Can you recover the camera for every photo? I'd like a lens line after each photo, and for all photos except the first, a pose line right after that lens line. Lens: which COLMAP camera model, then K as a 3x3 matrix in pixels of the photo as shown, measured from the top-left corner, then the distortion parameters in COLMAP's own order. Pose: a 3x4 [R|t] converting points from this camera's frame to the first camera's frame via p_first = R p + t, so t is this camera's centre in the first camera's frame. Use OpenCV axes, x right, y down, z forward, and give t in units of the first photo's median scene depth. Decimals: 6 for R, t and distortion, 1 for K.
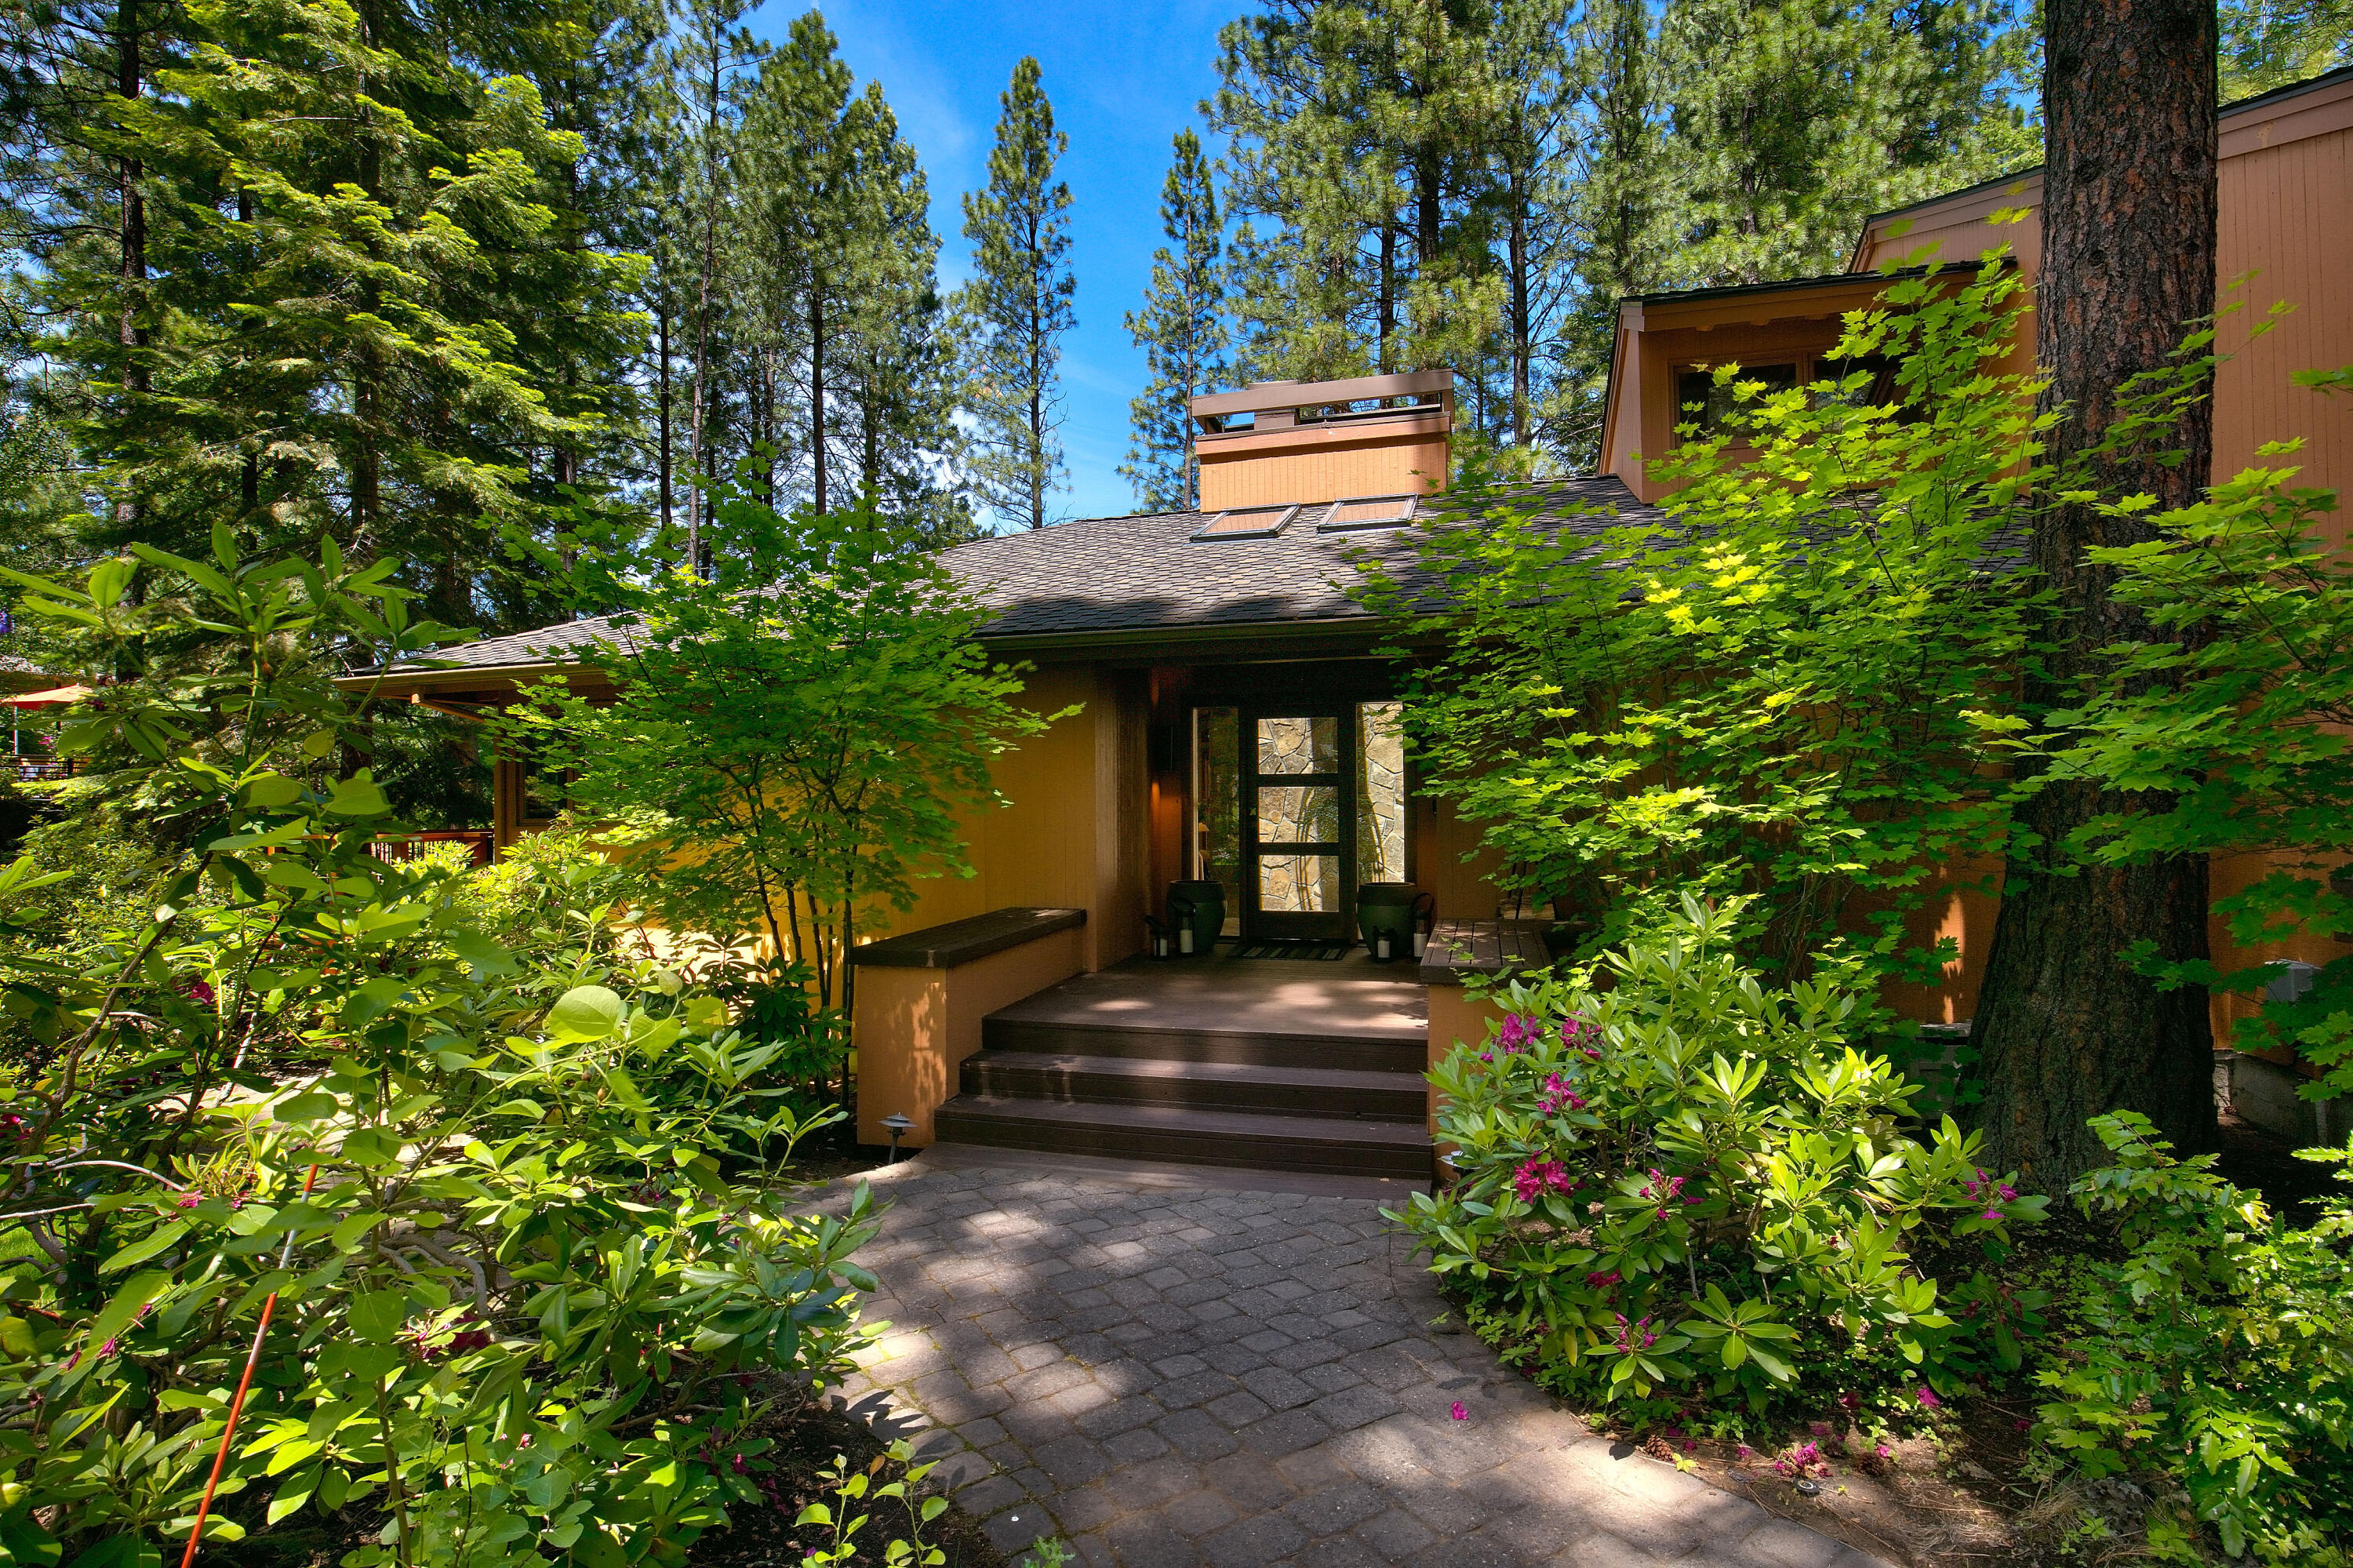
lens RADIAL K [[1110.4, 0, 1176.6], [0, 1110.4, 803.9], [0, 0, 1]] dist [-0.016098, -0.001587]
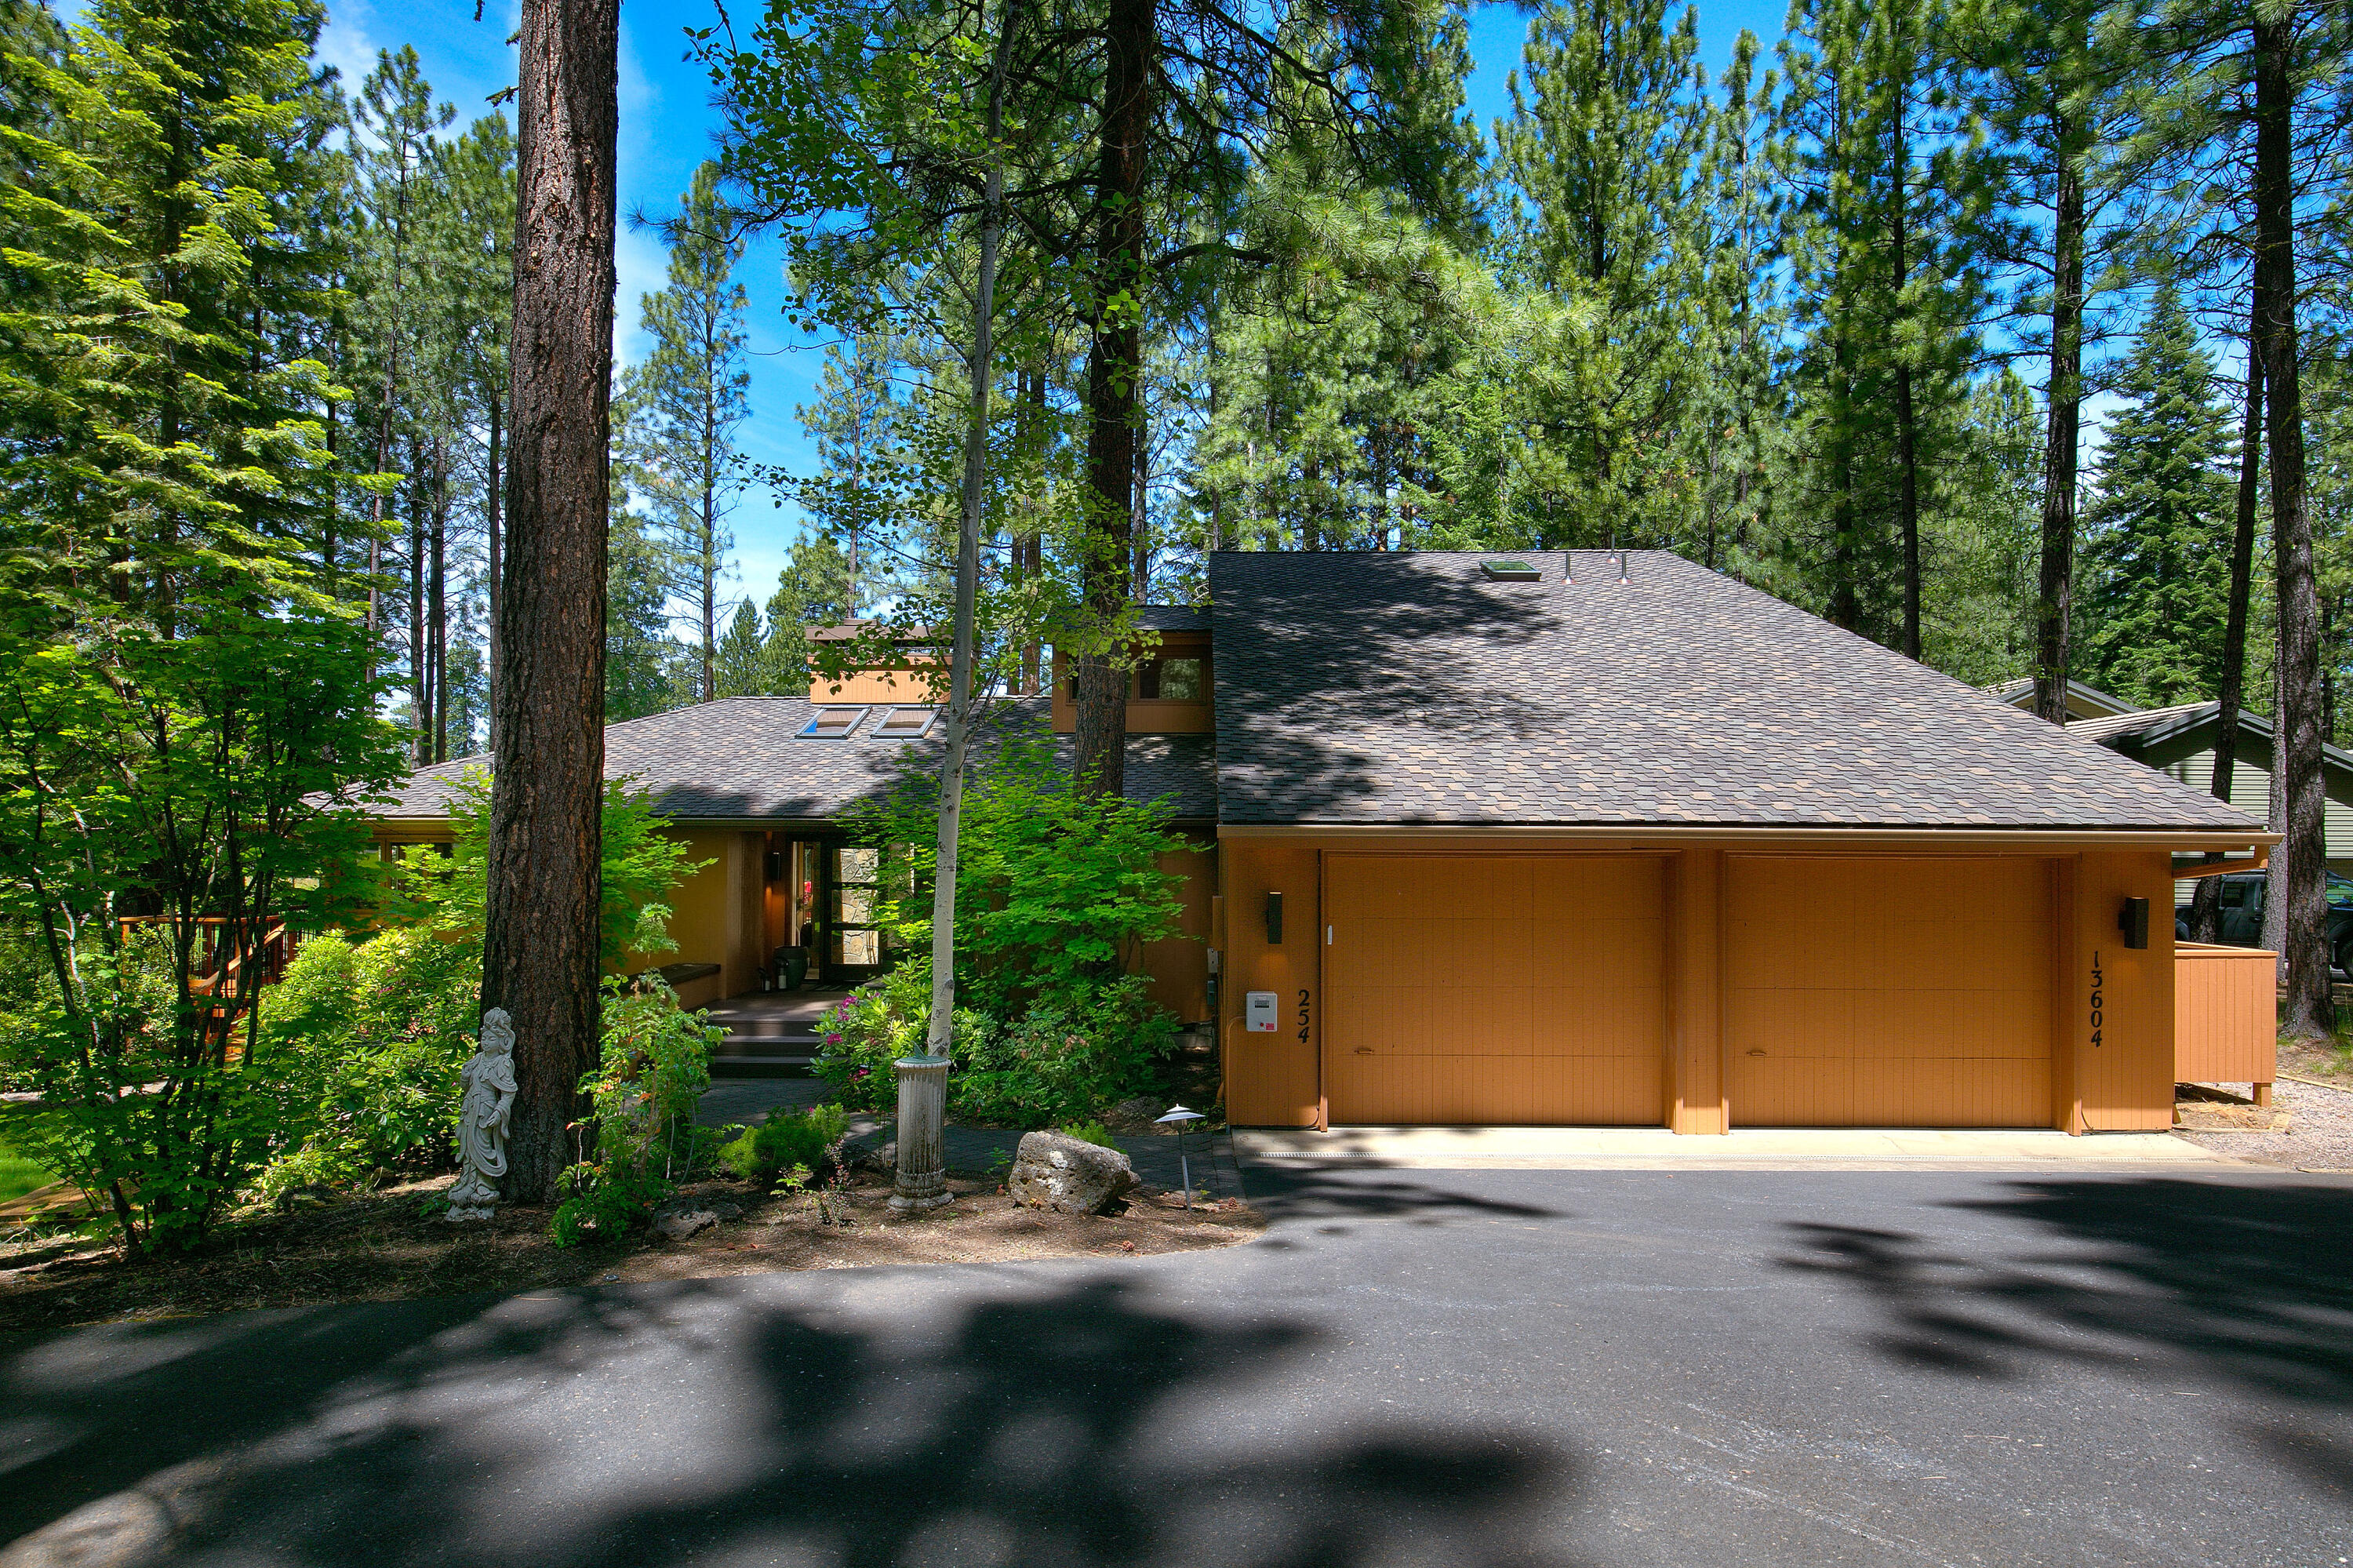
lens RADIAL K [[1196.0, 0, 1102.5], [0, 1196.0, 819.4], [0, 0, 1]] dist [-0.019241, 0.002926]
pose [[0.981147, 0.014649, 0.192705, 0.031398], [-0.010686, 0.999710, -0.021591, -0.021668], [-0.192966, 0.019124, 0.981019, -0.213876]]
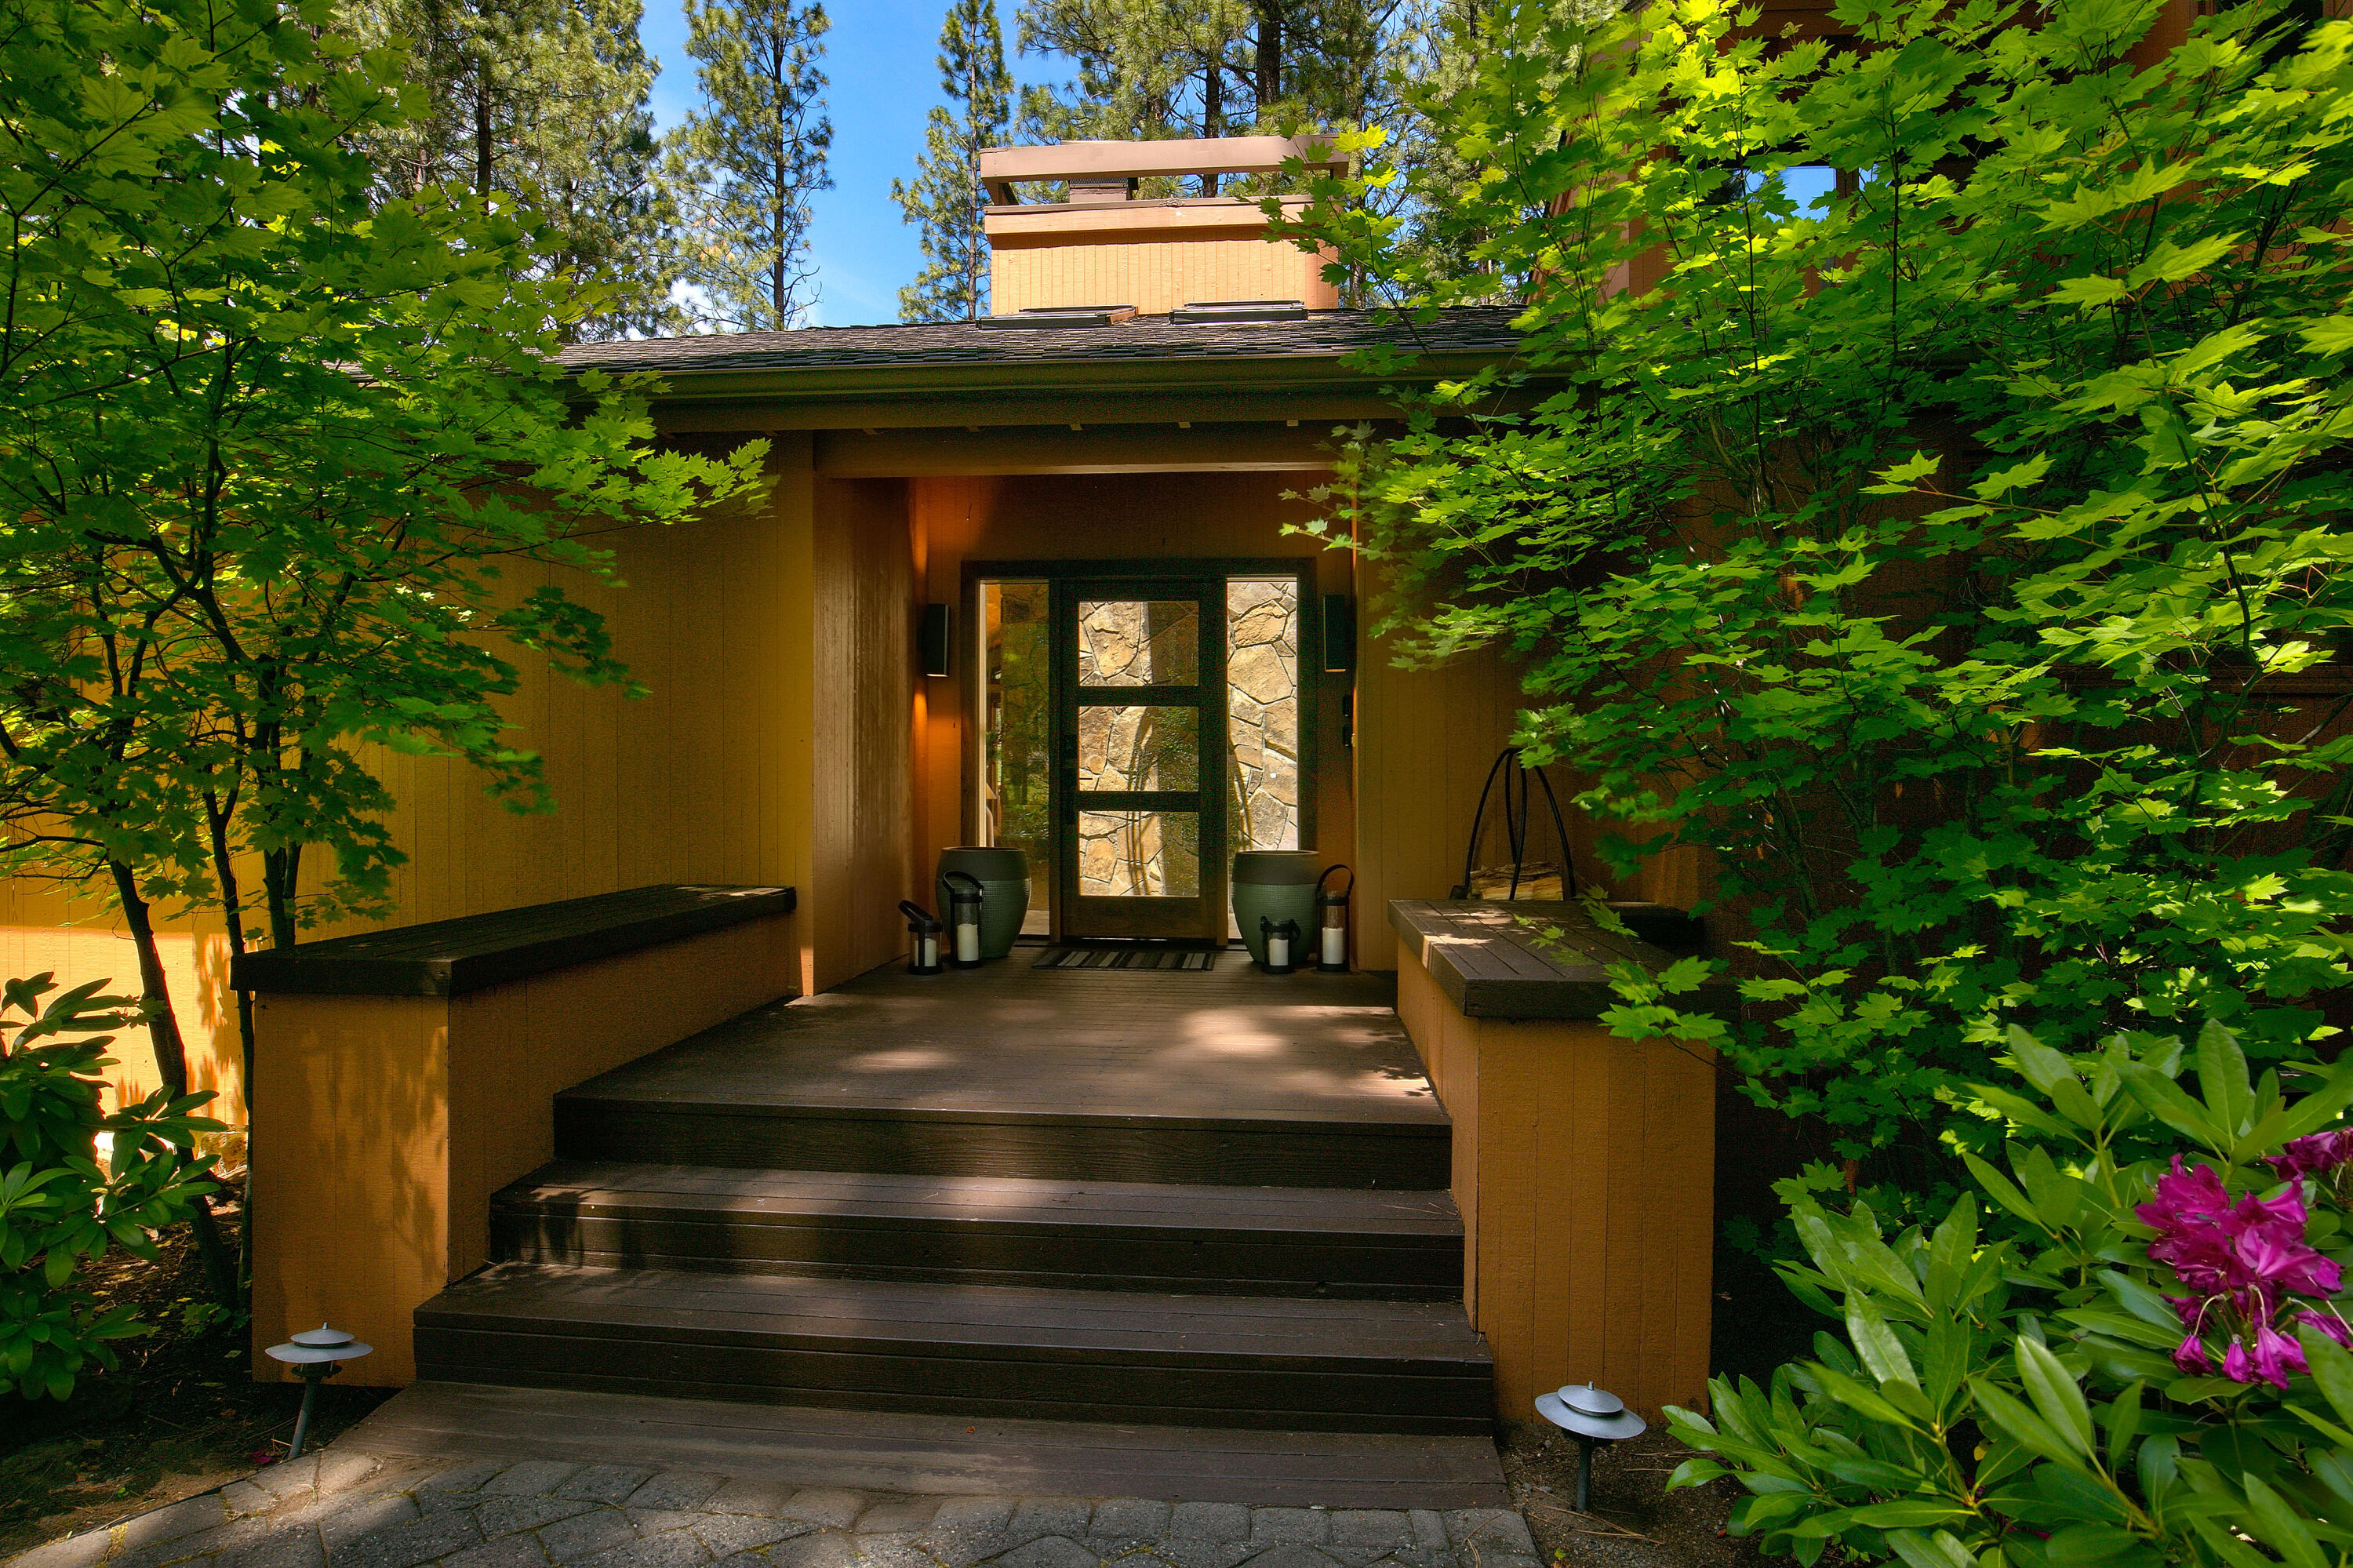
lens RADIAL K [[1196.0, 0, 1113.3], [0, 1196.0, 795.5], [0, 0, 1]] dist [-0.019241, 0.002926]
pose [[0.990818, 0.007919, 0.134973, -0.000568], [-0.008051, 0.999967, 0.000435, 0.014674], [-0.134965, -0.001518, 0.990849, 0.118164]]
